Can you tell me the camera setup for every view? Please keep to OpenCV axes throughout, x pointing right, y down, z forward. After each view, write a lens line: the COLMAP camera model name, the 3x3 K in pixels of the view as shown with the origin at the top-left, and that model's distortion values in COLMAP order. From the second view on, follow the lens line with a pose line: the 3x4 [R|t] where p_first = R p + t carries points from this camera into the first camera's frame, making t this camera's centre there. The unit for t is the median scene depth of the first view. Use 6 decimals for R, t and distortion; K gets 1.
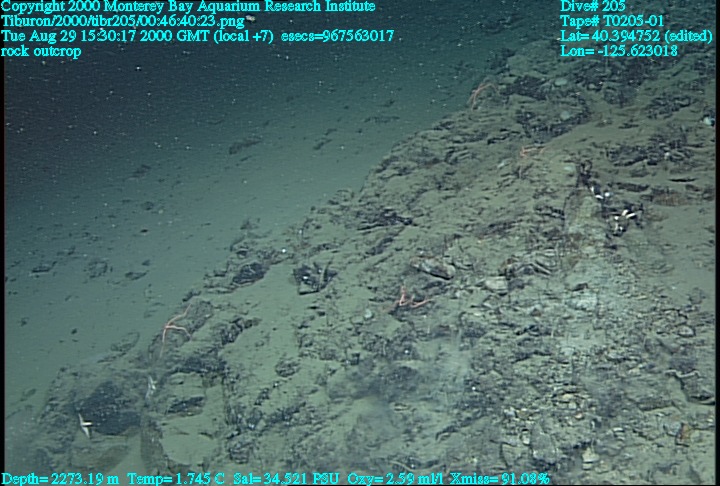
lens RADIAL K [[834.7, 0, 390.6], [0, 834.7, 265.3], [0, 0, 1]] dist [0.202588, 0.000000]
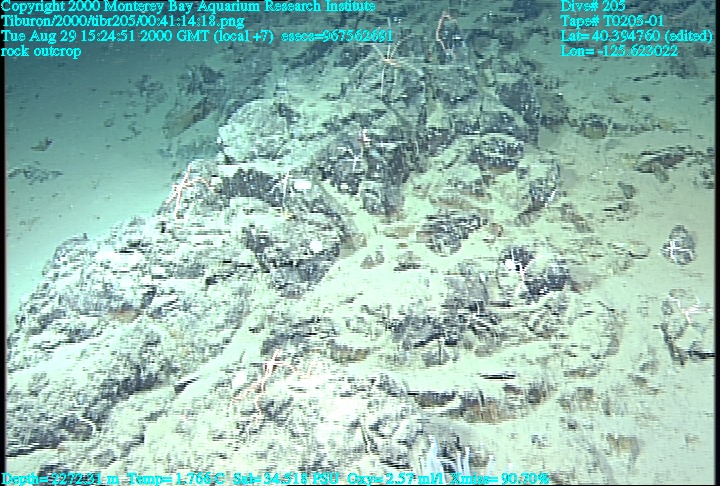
lens RADIAL K [[969.3, 0, 358.8], [0, 969.3, 254.7], [0, 0, 1]] dist [0.171087, 0.000000]
pose [[0.956652, -0.087667, 0.277725, 0.020855], [0.076398, 0.995764, 0.051163, -0.215795], [-0.281034, -0.027727, 0.959297, 0.245316]]
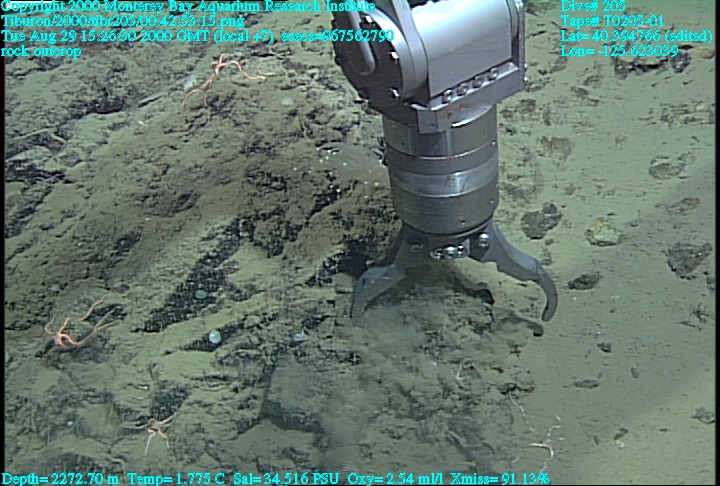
lens RADIAL K [[969.3, 0, 363.9], [0, 969.3, 273.4], [0, 0, 1]] dist [0.171087, 0.000000]
pose [[0.963005, -0.134591, 0.233465, 0.056707], [0.078248, 0.968676, 0.235677, -0.129177], [-0.257872, -0.208690, 0.943372, 0.187316]]
